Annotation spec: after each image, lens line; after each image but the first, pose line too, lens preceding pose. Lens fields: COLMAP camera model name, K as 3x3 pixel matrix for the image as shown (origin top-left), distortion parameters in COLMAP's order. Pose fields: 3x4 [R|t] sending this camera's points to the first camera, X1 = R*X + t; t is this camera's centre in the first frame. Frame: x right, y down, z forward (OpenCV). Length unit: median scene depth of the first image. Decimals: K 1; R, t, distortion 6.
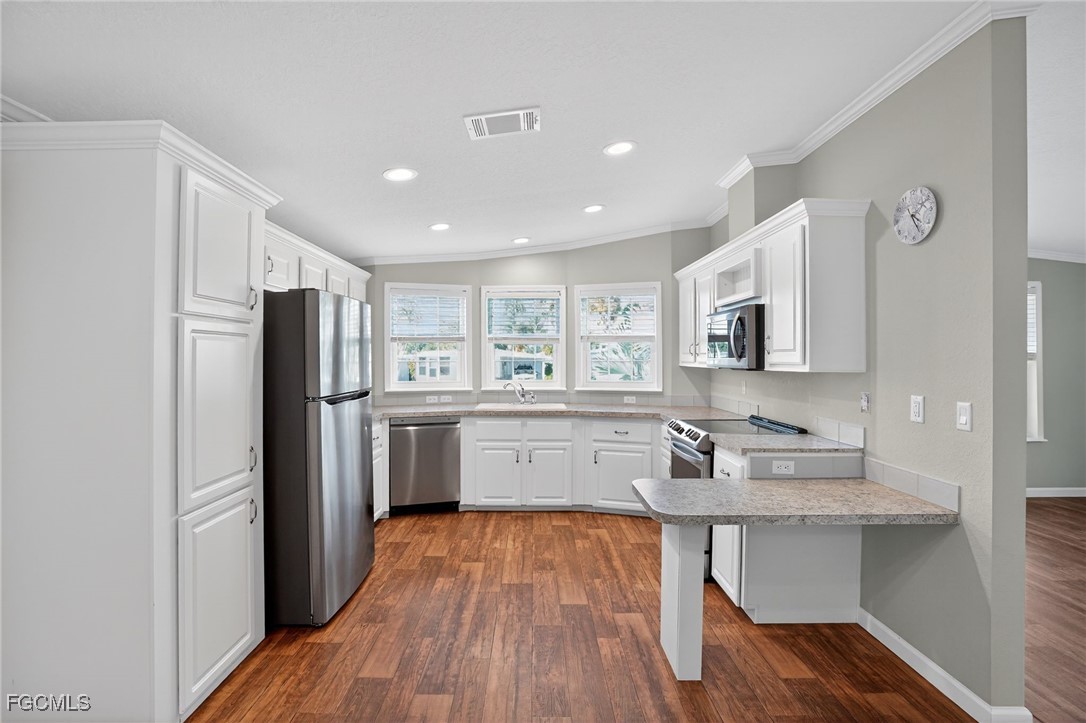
lens RADIAL K [[508.6, 0, 534.3], [0, 508.6, 359.1], [0, 0, 1]] dist [-0.052319, 0.013017]
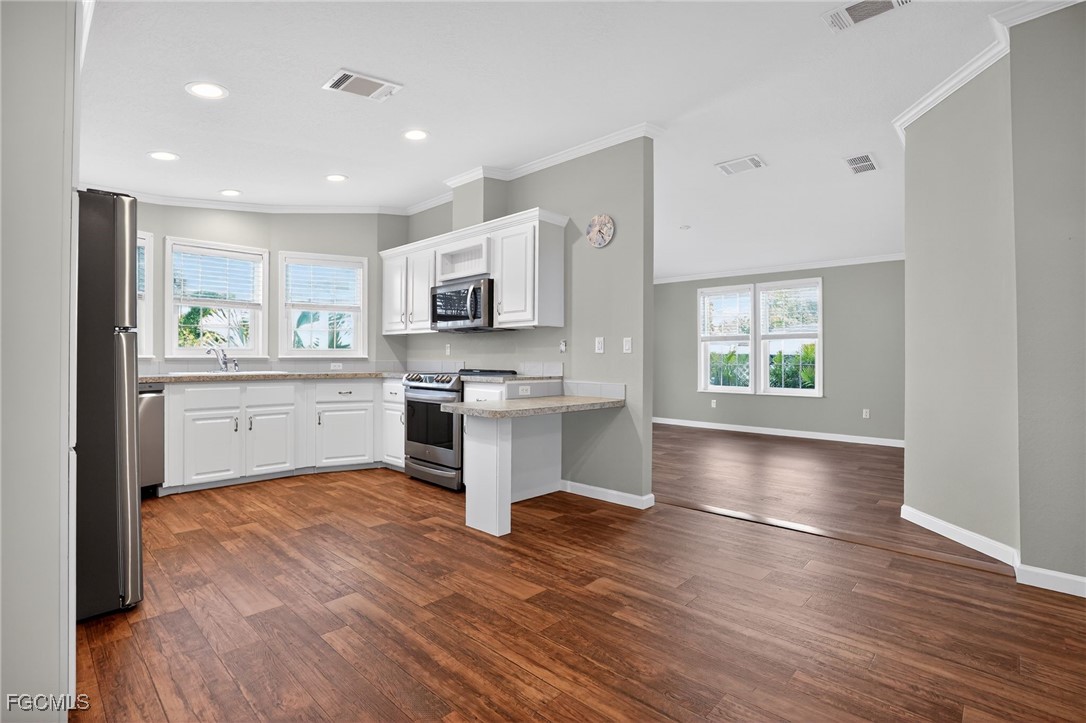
lens RADIAL K [[508.6, 0, 534.3], [0, 508.6, 359.1], [0, 0, 1]] dist [-0.052319, 0.013017]
pose [[0.698196, -0.002931, 0.715901, -0.447660], [0.000485, 0.999993, 0.003622, 0.100850], [-0.715907, -0.002182, 0.698192, -0.038041]]
